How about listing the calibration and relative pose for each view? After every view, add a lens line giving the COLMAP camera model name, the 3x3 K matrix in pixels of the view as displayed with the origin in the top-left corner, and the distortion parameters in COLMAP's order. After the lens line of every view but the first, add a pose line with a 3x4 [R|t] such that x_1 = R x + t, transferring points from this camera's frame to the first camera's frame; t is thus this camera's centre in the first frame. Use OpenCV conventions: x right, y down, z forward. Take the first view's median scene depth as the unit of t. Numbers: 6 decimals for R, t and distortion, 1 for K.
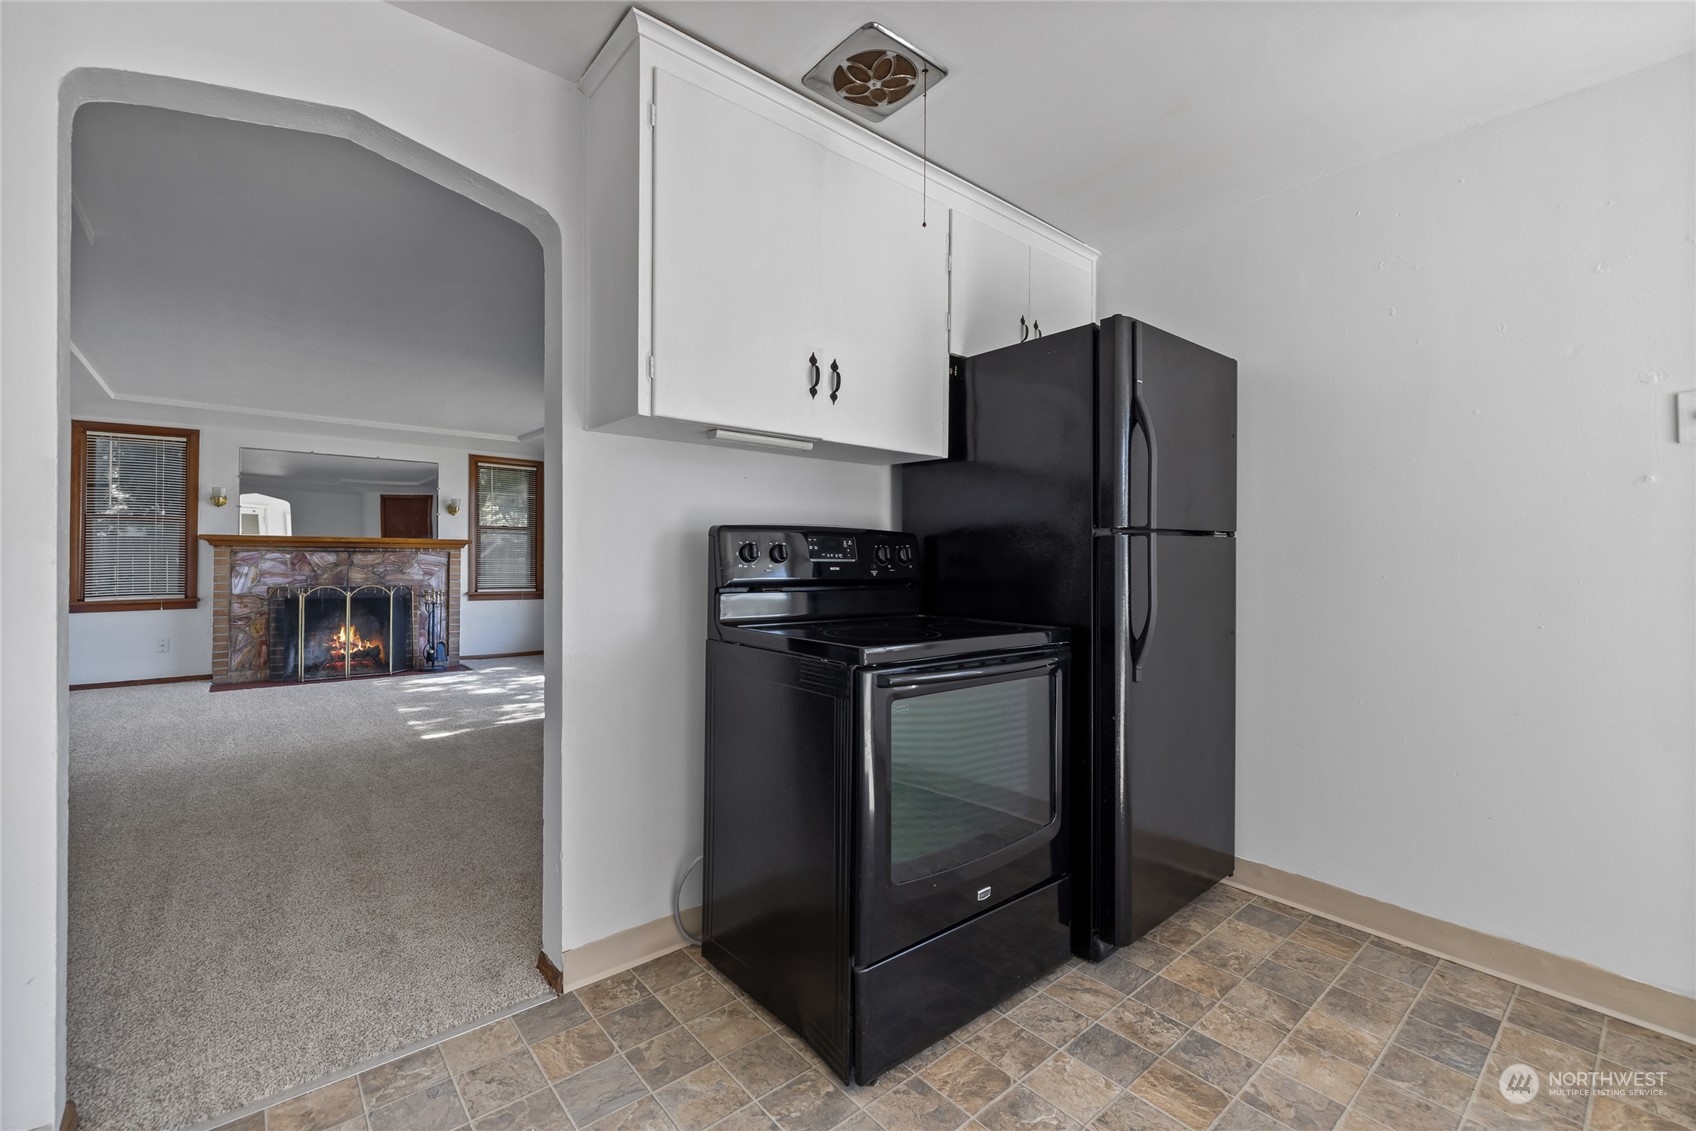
lens RADIAL K [[711.7, 0, 824.5], [0, 711.7, 560.0], [0, 0, 1]] dist [0.001736, 0.000041]
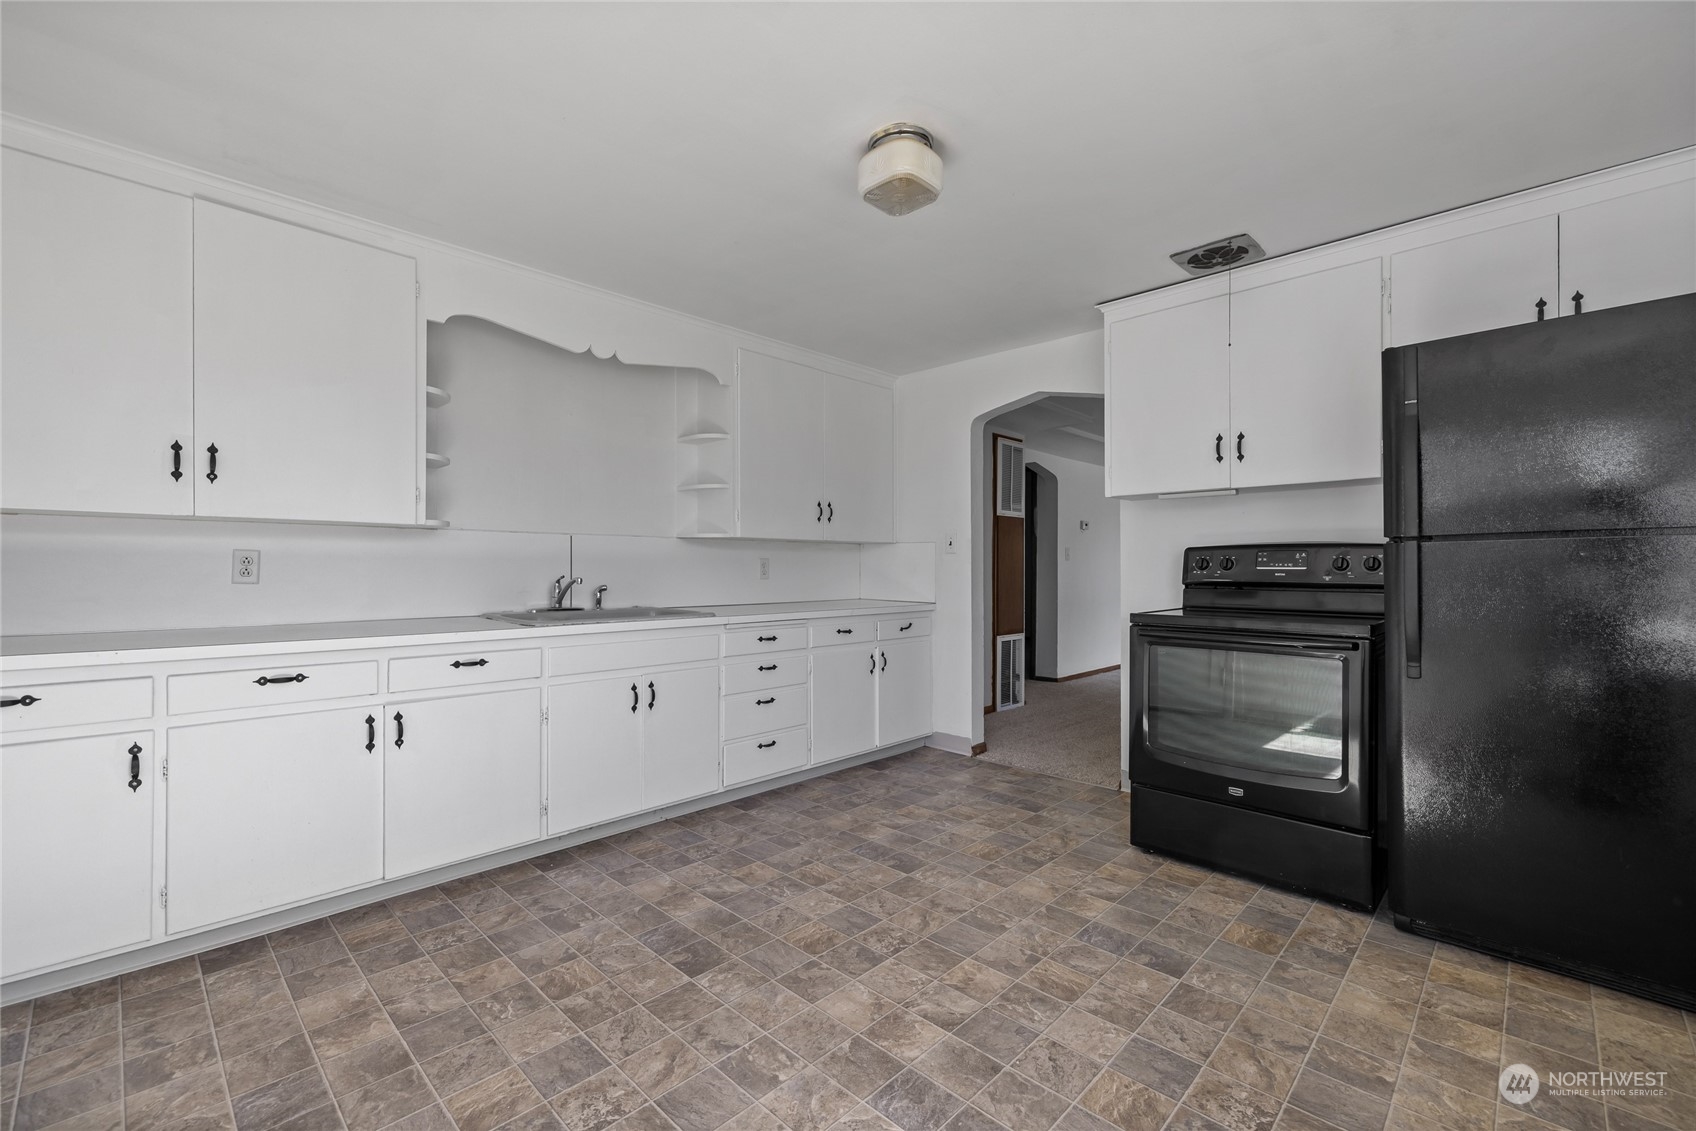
lens RADIAL K [[719.7, 0, 825.3], [0, 719.7, 571.3], [0, 0, 1]] dist [0.001356, 0.000181]
pose [[0.094929, -0.003081, -0.995479, 0.454501], [-0.003302, 0.999989, -0.003410, 0.004804], [0.995479, 0.003610, 0.094918, 0.000725]]
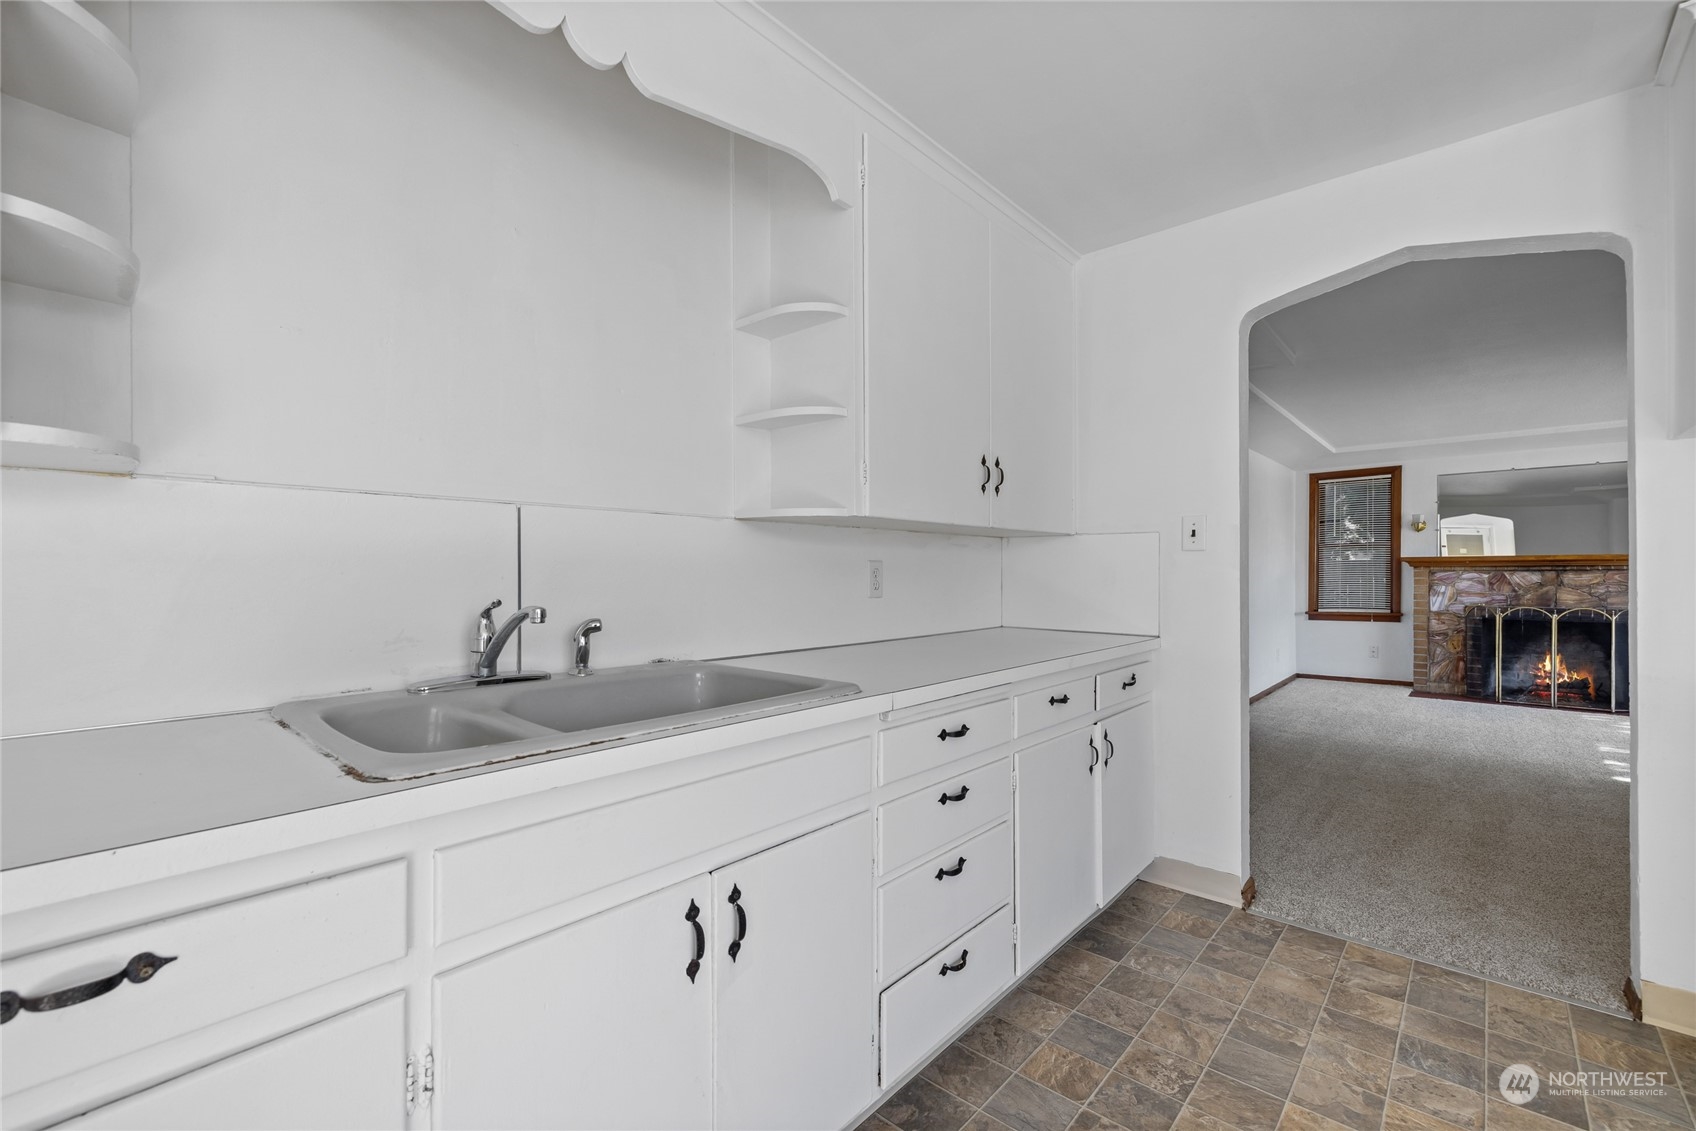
lens RADIAL K [[725.5, 0, 824.0], [0, 725.5, 576.0], [0, 0, 1]] dist [-0.000028, 0.000716]
pose [[0.139360, -0.006593, -0.990220, 0.139132], [0.000492, 0.999978, -0.006589, 0.001173], [0.990242, 0.000431, 0.139361, -0.074351]]
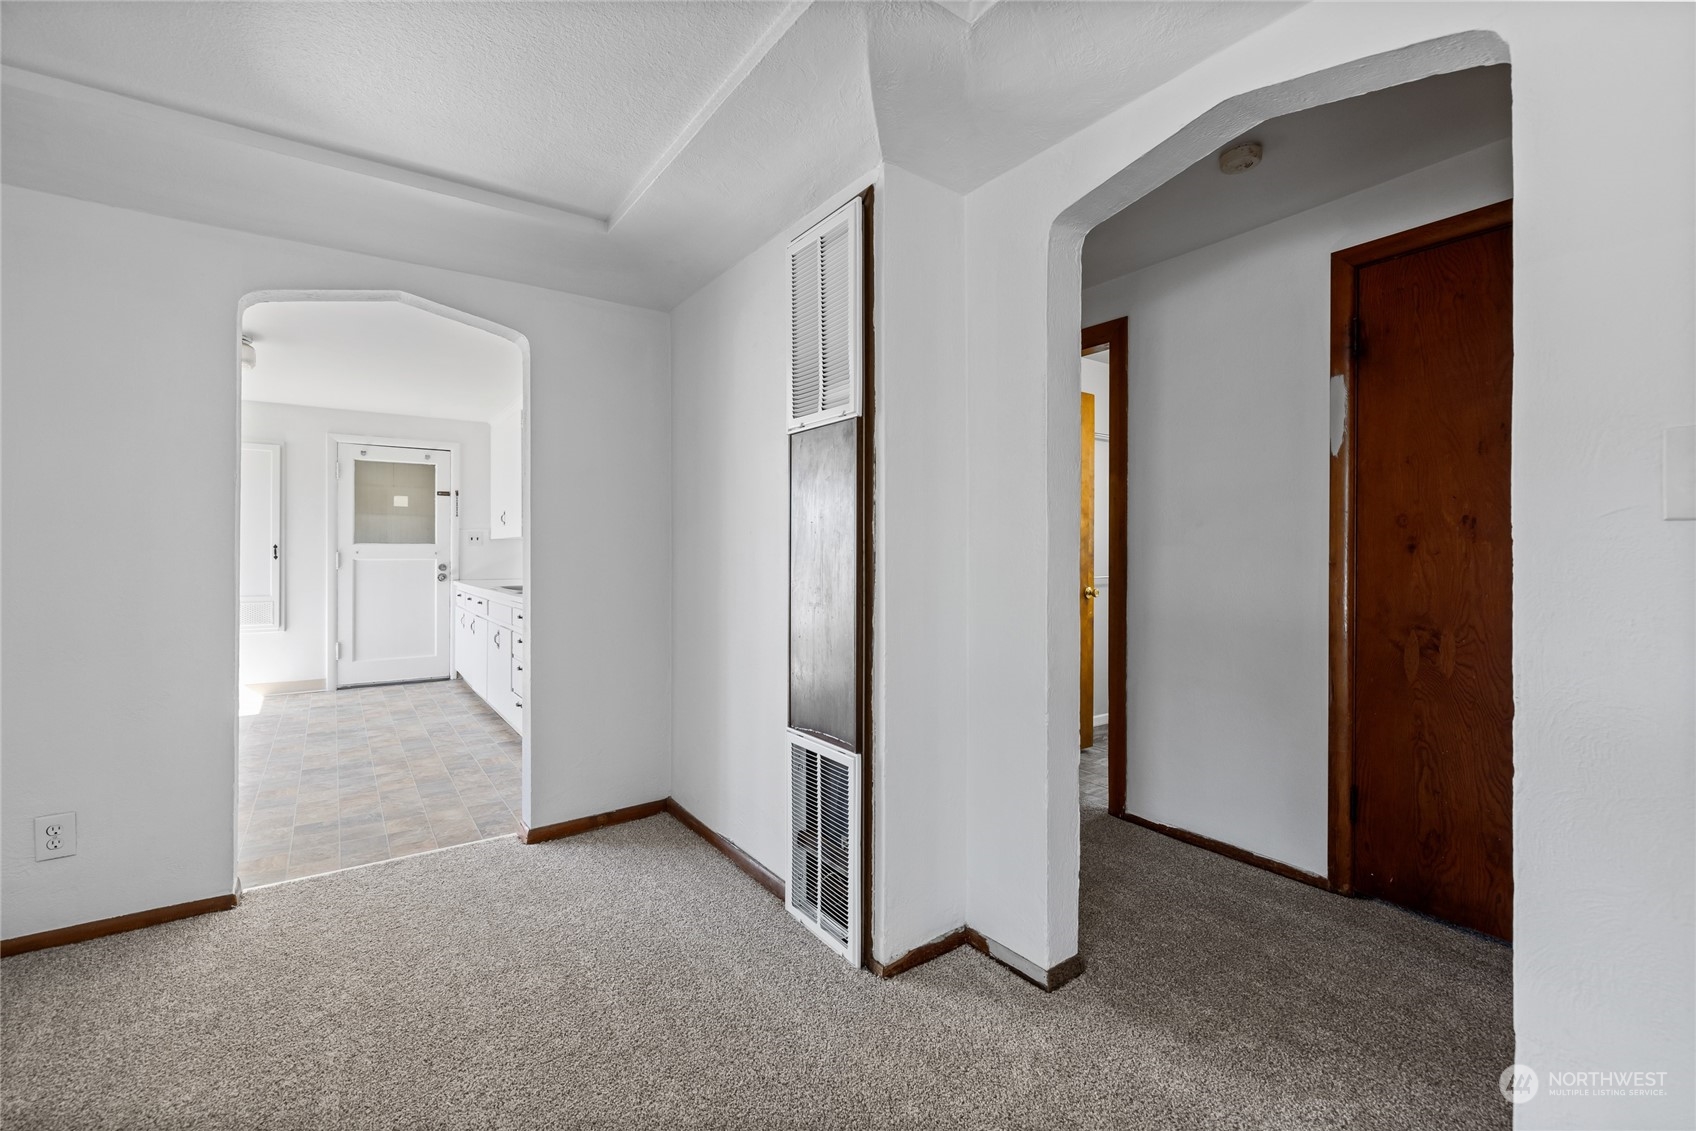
lens RADIAL K [[711.7, 0, 828.0], [0, 711.7, 549.3], [0, 0, 1]] dist [-0.000716, 0.000276]
pose [[-0.996713, -0.007063, 0.080711, -0.463062], [-0.007208, 0.999973, -0.001500, -0.008917], [-0.080698, -0.002076, -0.996736, 0.661955]]
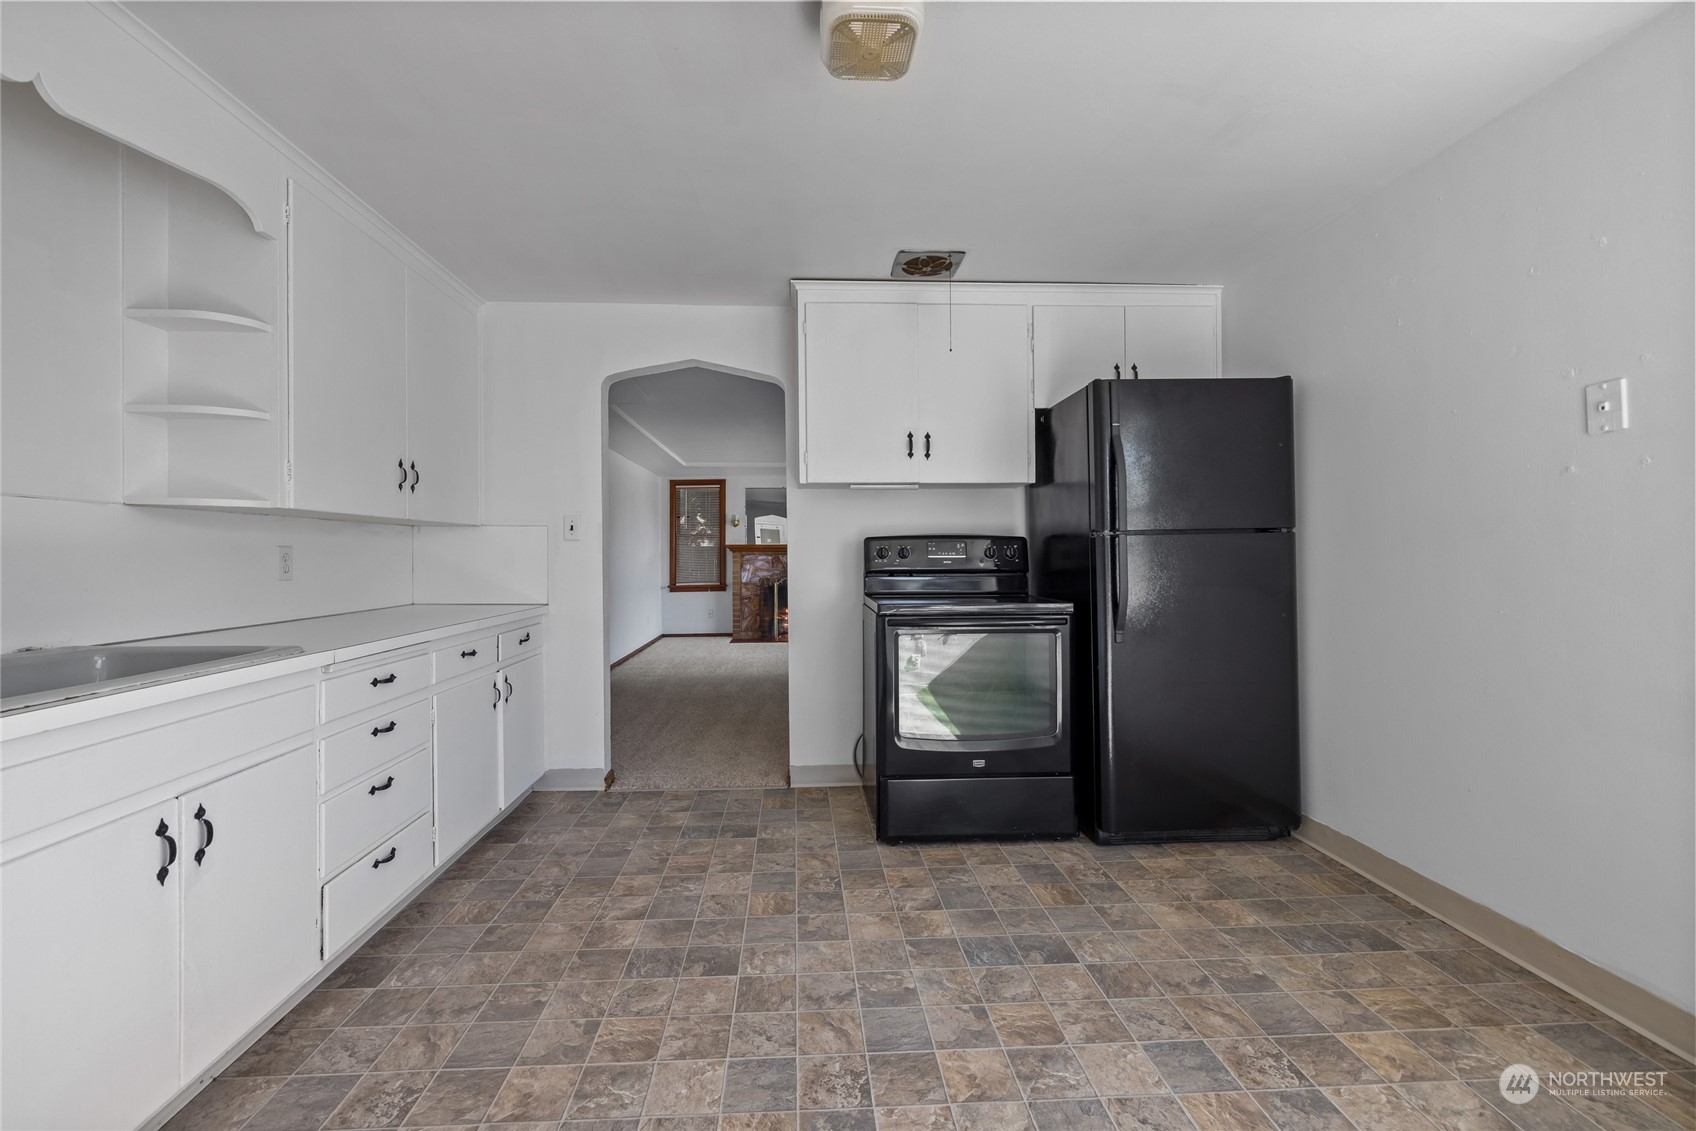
lens RADIAL K [[708.4, 0, 832.4], [0, 708.4, 554.9], [0, 0, 1]] dist [-0.001190, 0.000823]
pose [[0.804295, -0.013619, -0.594074, 0.253506], [0.010923, 0.999907, -0.008134, 0.002200], [0.594130, 0.000053, 0.804369, -0.133716]]
